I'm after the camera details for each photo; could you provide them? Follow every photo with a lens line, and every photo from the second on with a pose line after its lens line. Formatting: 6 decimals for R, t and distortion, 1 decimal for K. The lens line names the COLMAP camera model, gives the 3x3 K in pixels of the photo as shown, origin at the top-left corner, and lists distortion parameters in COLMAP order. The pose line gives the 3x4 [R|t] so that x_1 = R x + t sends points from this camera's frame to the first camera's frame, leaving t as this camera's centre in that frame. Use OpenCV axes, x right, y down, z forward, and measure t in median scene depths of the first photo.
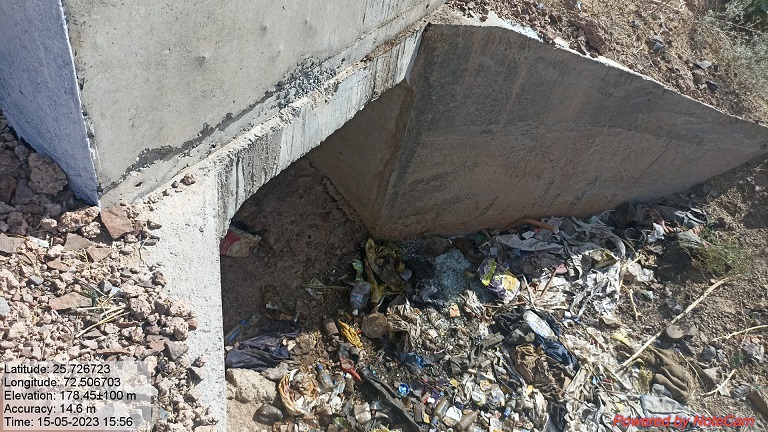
lens RADIAL K [[572.7, 0, 385.1], [0, 572.7, 218.3], [0, 0, 1]] dist [0.060970, -0.073377]
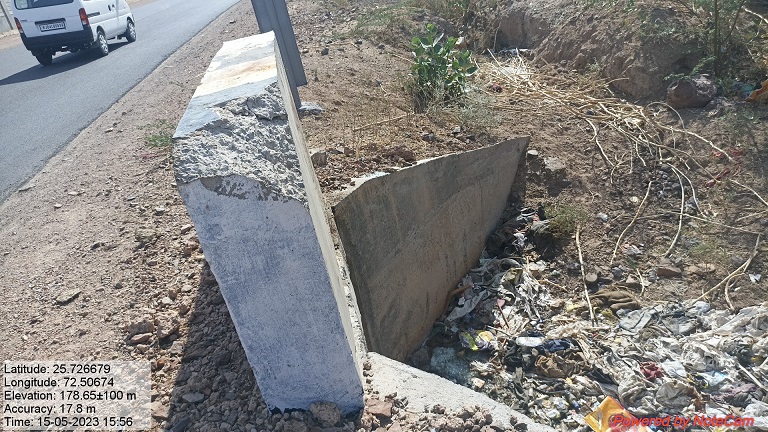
lens RADIAL K [[572.7, 0, 385.1], [0, 572.7, 218.3], [0, 0, 1]] dist [0.060970, -0.073377]
pose [[0.688670, -0.589312, 0.422429, -0.303602], [0.691749, 0.708595, -0.139203, -0.043071], [-0.217297, 0.388079, 0.895643, -0.134804]]
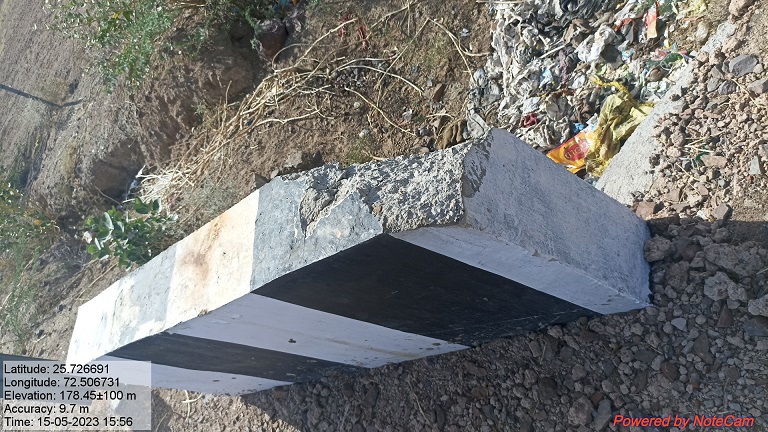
lens RADIAL K [[572.7, 0, 385.1], [0, 572.7, 218.3], [0, 0, 1]] dist [0.060970, -0.073377]
pose [[-0.469383, -0.670384, 0.574687, -0.373730], [0.882364, -0.380706, 0.276582, -0.338536], [0.033371, 0.636906, 0.770219, 0.012875]]
